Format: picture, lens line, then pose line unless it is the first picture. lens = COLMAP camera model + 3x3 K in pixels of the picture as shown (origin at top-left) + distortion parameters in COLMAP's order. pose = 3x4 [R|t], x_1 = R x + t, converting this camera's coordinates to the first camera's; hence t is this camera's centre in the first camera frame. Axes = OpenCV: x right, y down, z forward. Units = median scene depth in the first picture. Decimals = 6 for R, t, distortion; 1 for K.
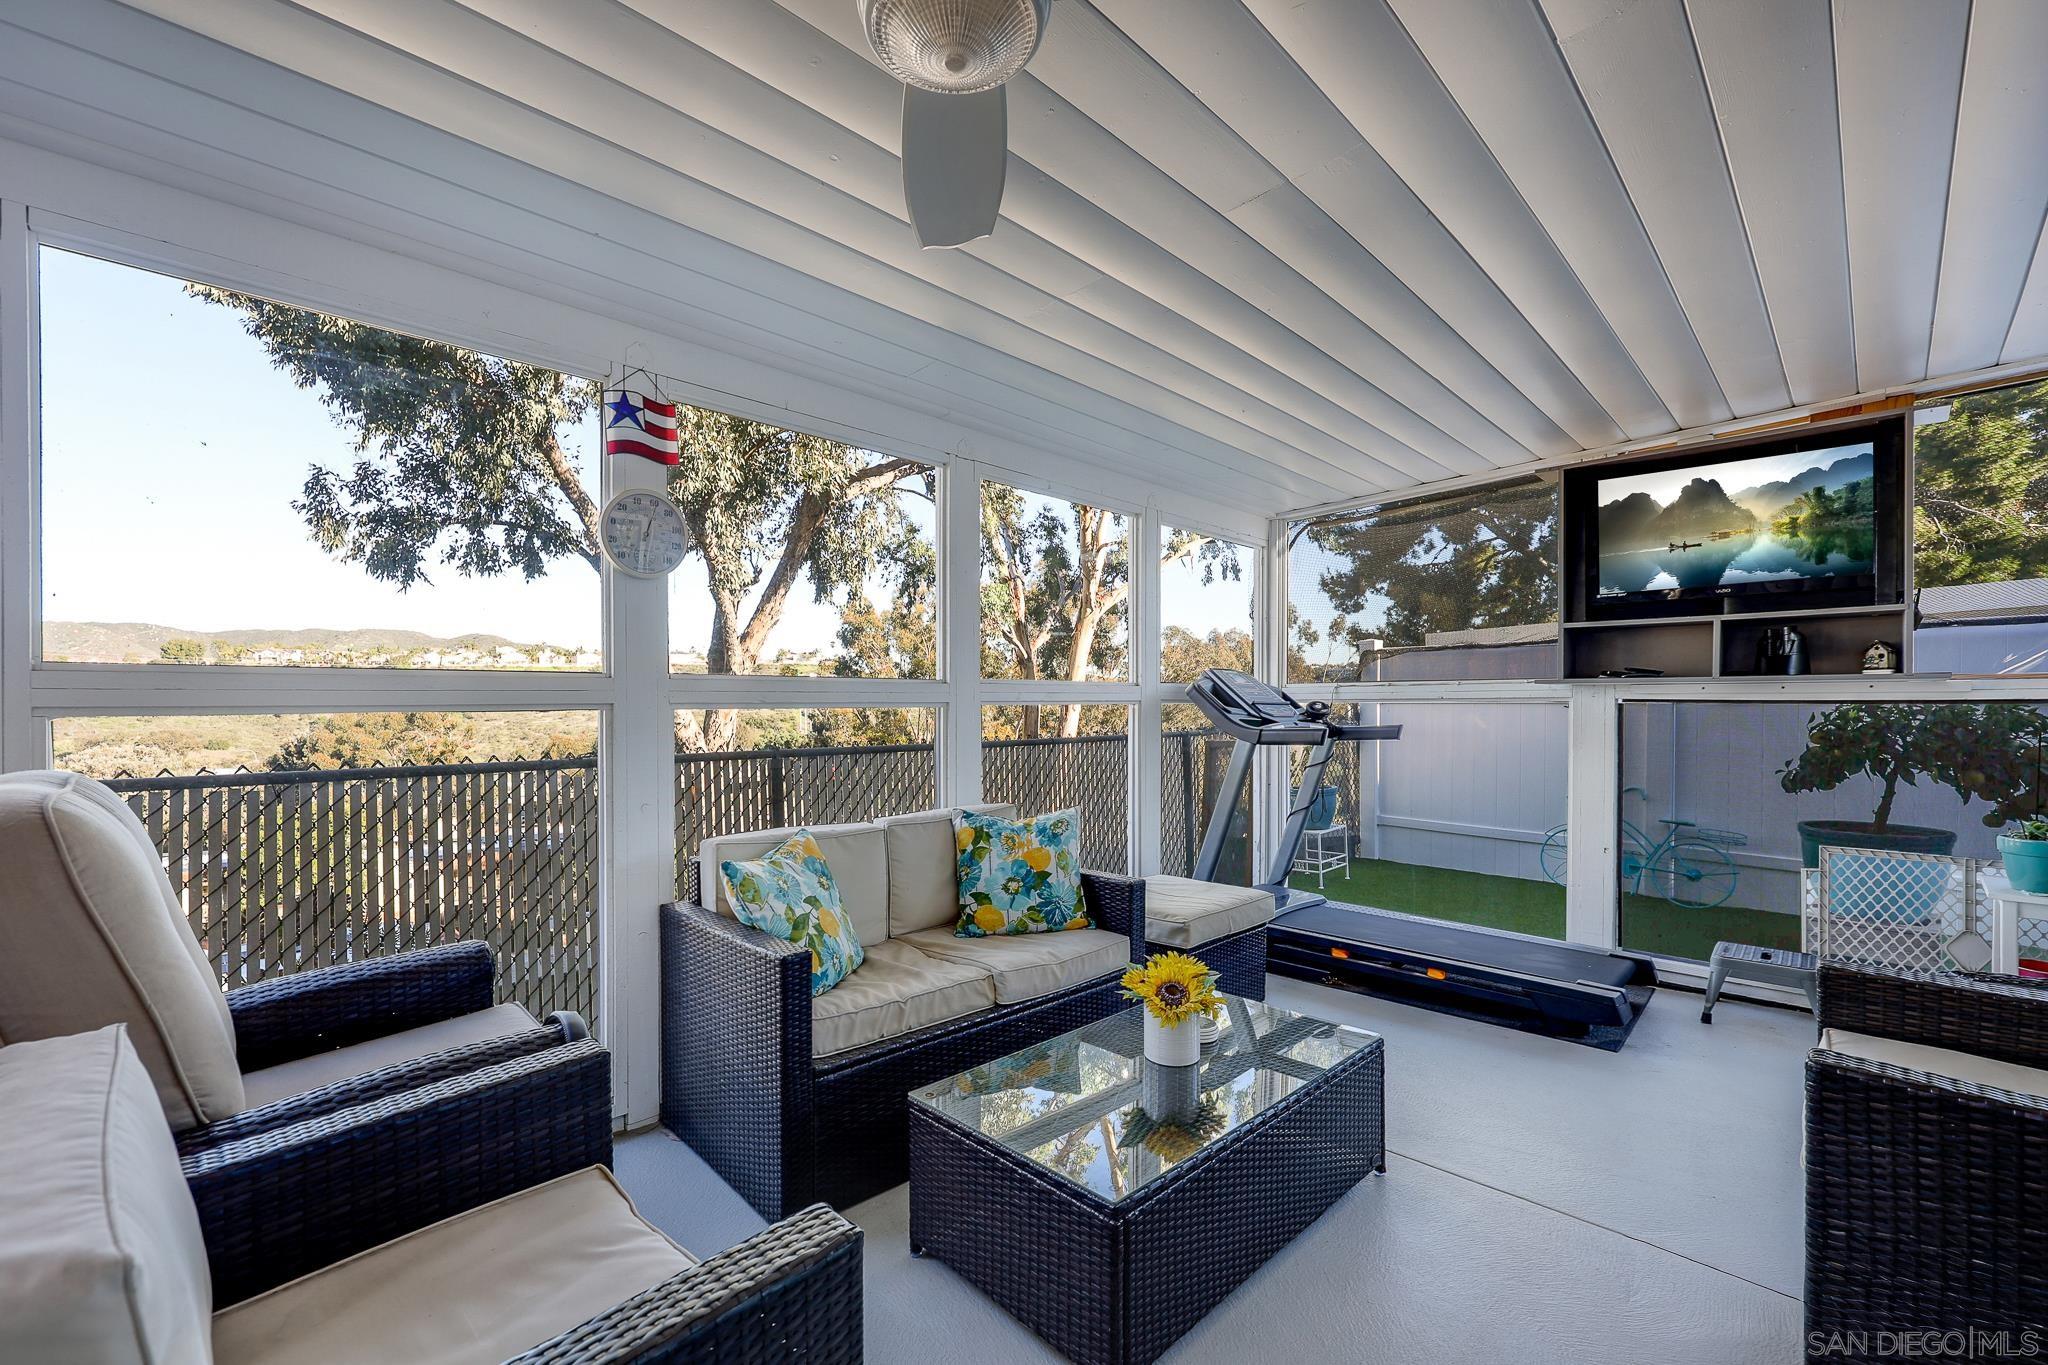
lens RADIAL K [[863.4, 0, 1023.2], [0, 863.4, 694.1], [0, 0, 1]] dist [-0.000106, -0.000661]
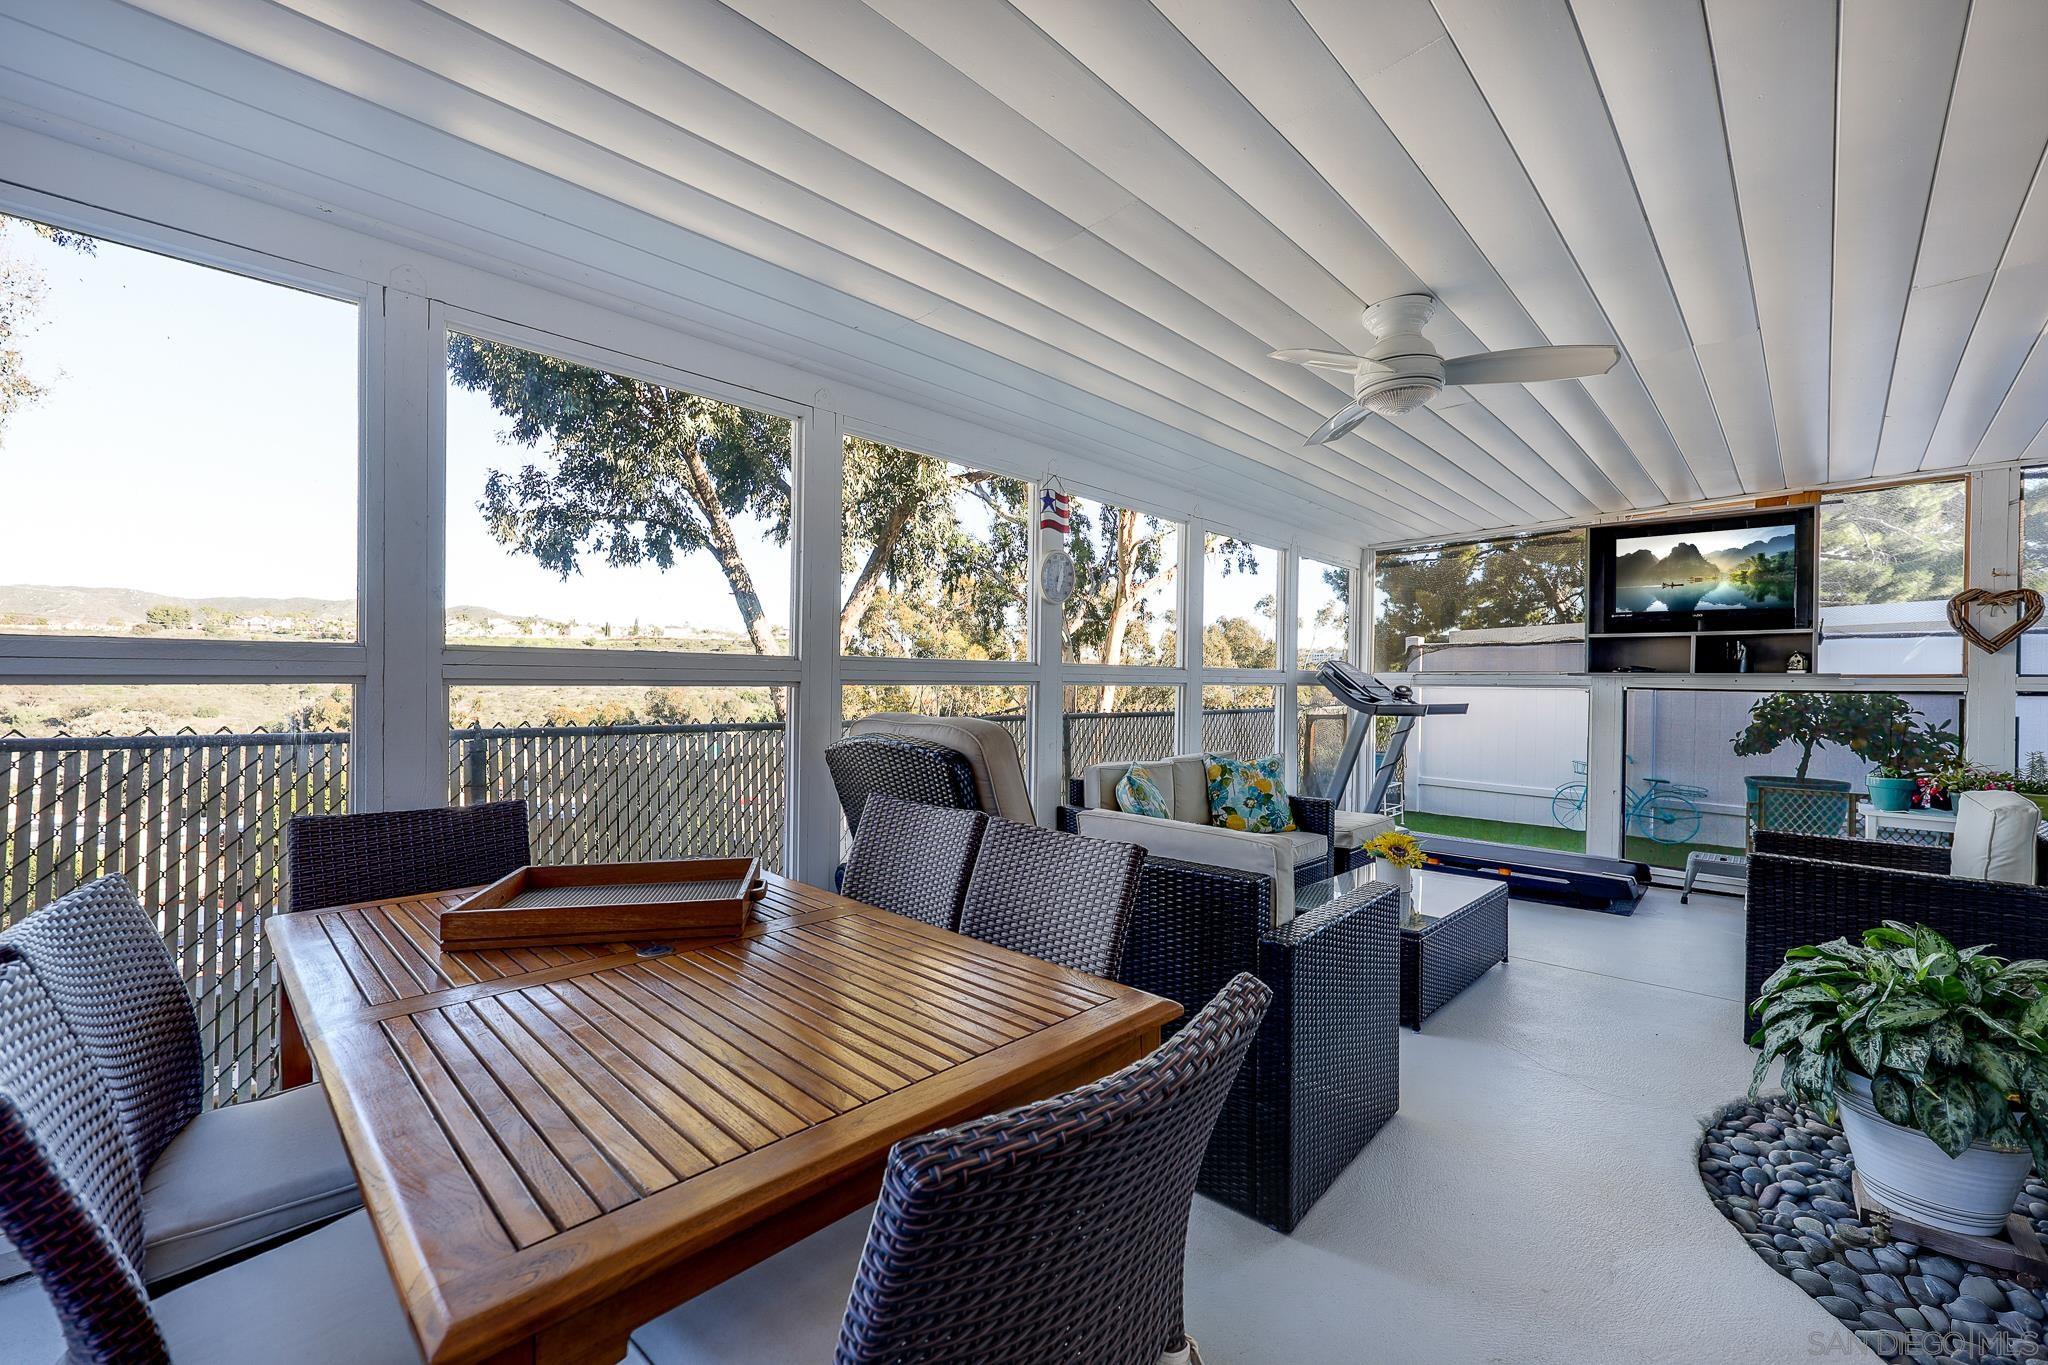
lens RADIAL K [[846.0, 0, 1033.7], [0, 846.0, 670.2], [0, 0, 1]] dist [-0.001986, 0.000016]
pose [[0.999411, 0.014258, 0.031222, -0.320570], [-0.014104, 0.999887, -0.005145, -0.000894], [-0.031292, 0.004702, 0.999499, -0.357320]]
